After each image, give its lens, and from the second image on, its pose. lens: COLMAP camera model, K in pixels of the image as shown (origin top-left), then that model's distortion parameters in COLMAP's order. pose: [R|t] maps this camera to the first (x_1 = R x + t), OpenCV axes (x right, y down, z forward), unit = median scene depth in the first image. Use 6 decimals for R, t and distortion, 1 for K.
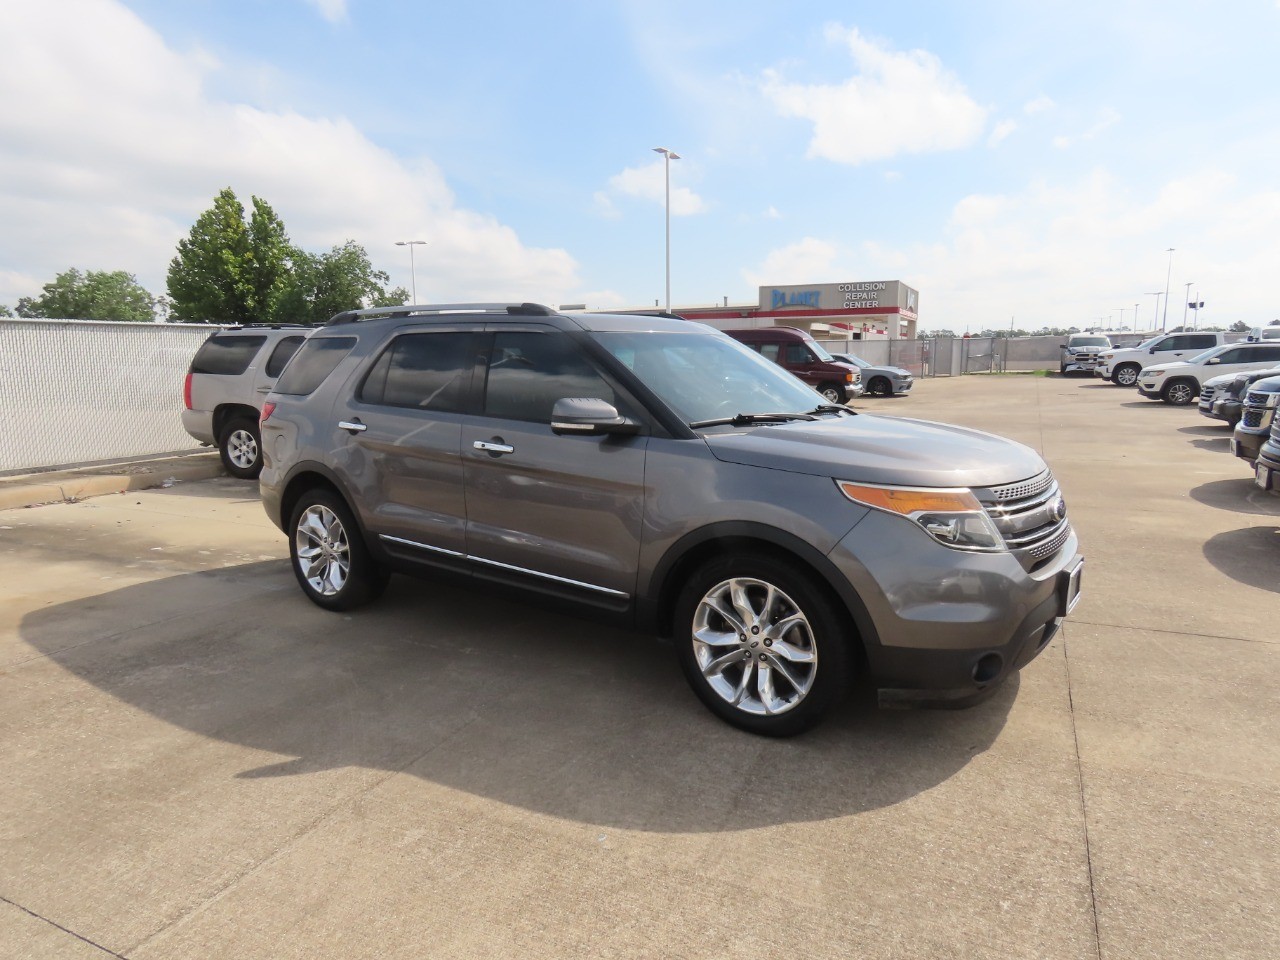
lens RADIAL K [[814.8, 0, 640.0], [0, 814.8, 480.0], [0, 0, 1]] dist [-0.006705, -0.001116]
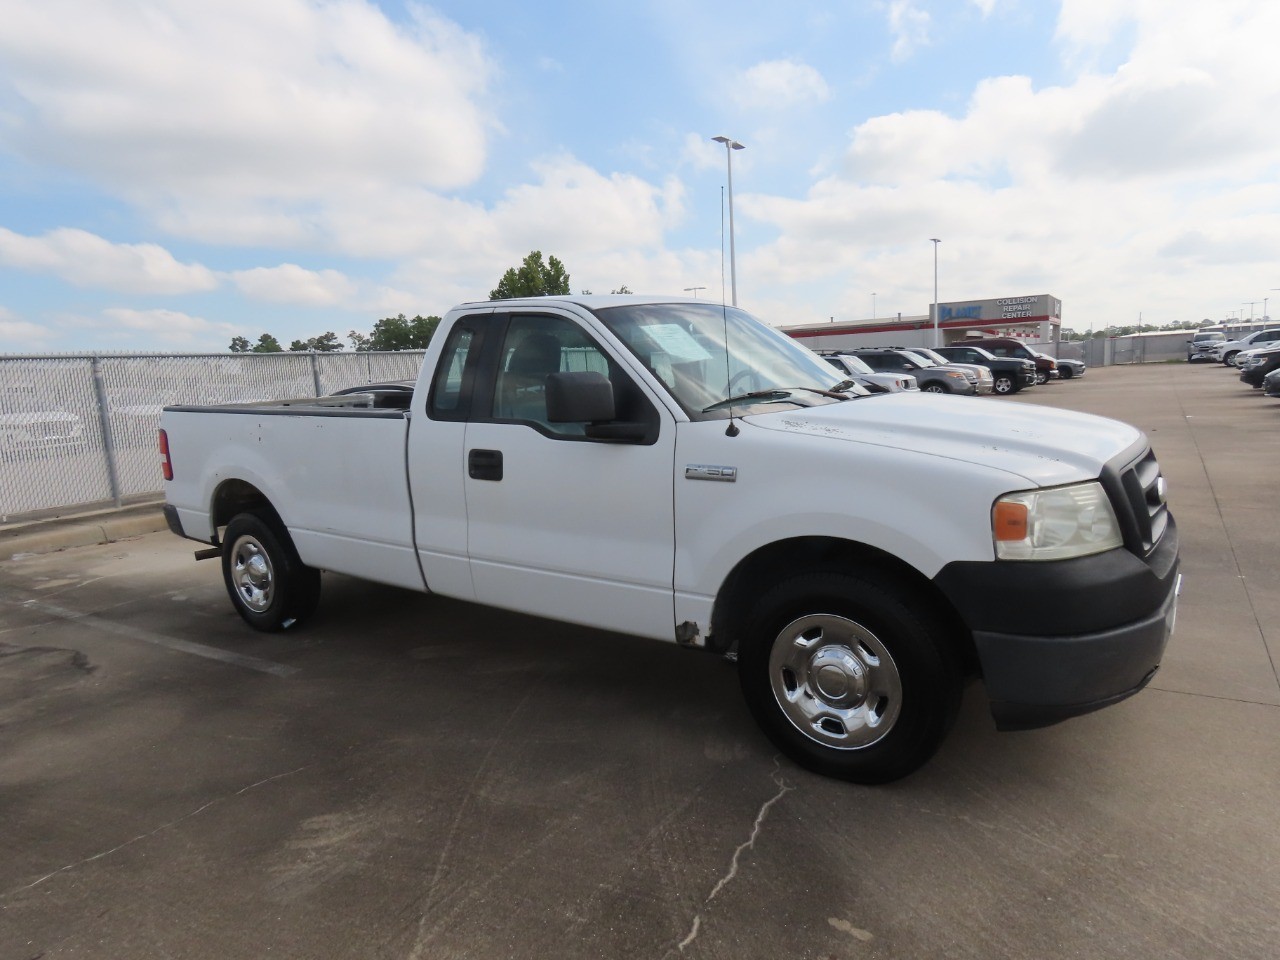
lens RADIAL K [[864.4, 0, 639.9], [0, 864.4, 462.9], [0, 0, 1]] dist [-0.000314, -0.000536]
pose [[0.994609, -0.029293, -0.099473, -0.202891], [0.024755, 0.998609, -0.046560, 0.065858], [0.100699, 0.043847, 0.993950, -0.413379]]
